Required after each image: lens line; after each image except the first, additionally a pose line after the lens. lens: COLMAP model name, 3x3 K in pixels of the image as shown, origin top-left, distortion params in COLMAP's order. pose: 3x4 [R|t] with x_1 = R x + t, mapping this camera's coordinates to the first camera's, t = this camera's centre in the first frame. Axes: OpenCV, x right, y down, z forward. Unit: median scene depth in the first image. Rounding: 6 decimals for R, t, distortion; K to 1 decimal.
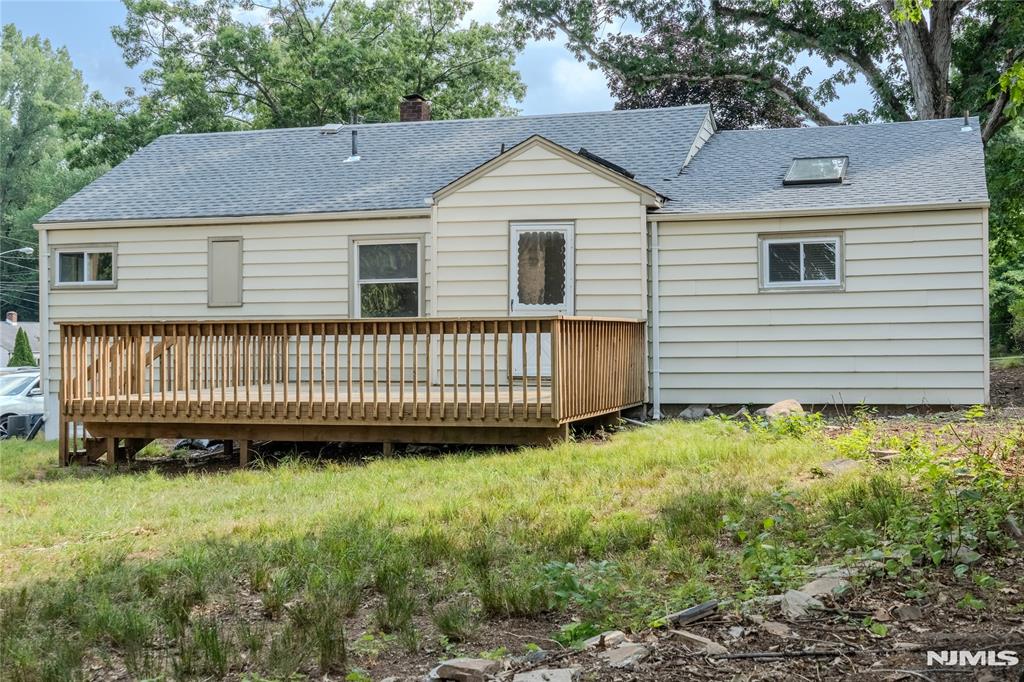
lens RADIAL K [[1381.7, 0, 511.9], [0, 1381.7, 337.7], [0, 0, 1]] dist [0.043937, 0.000000]
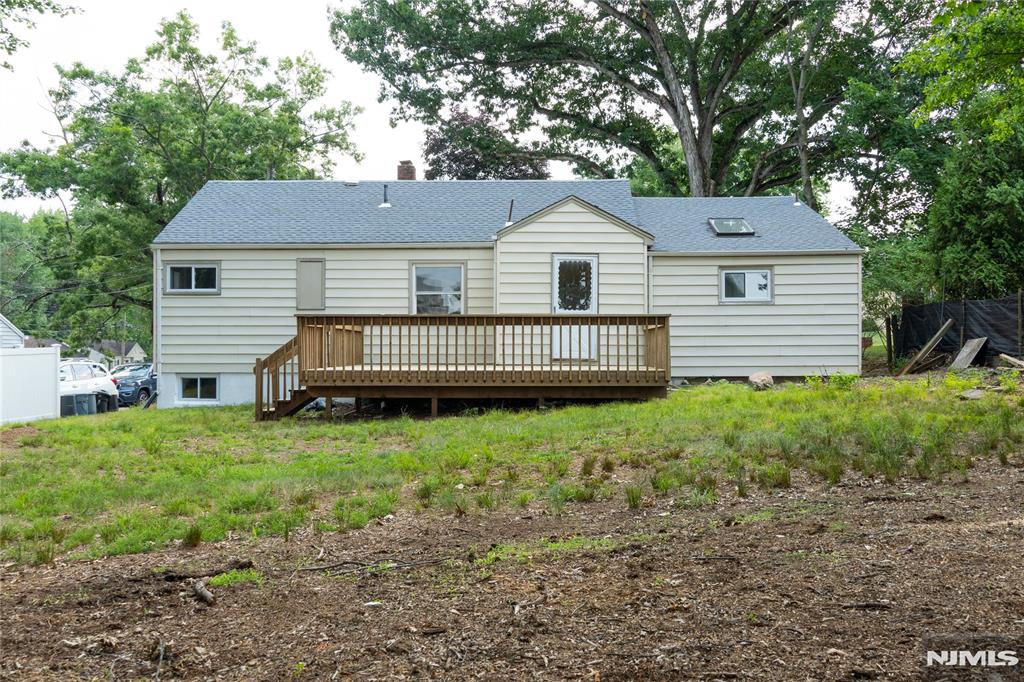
lens RADIAL K [[1080.7, 0, 512.1], [0, 1080.7, 345.2], [0, 0, 1]] dist [0.027874, 0.000000]
pose [[0.962127, 0.008660, 0.272466, -0.351467], [-0.006822, 0.999947, -0.007694, 0.022391], [-0.272518, 0.005544, 0.962135, -0.091376]]
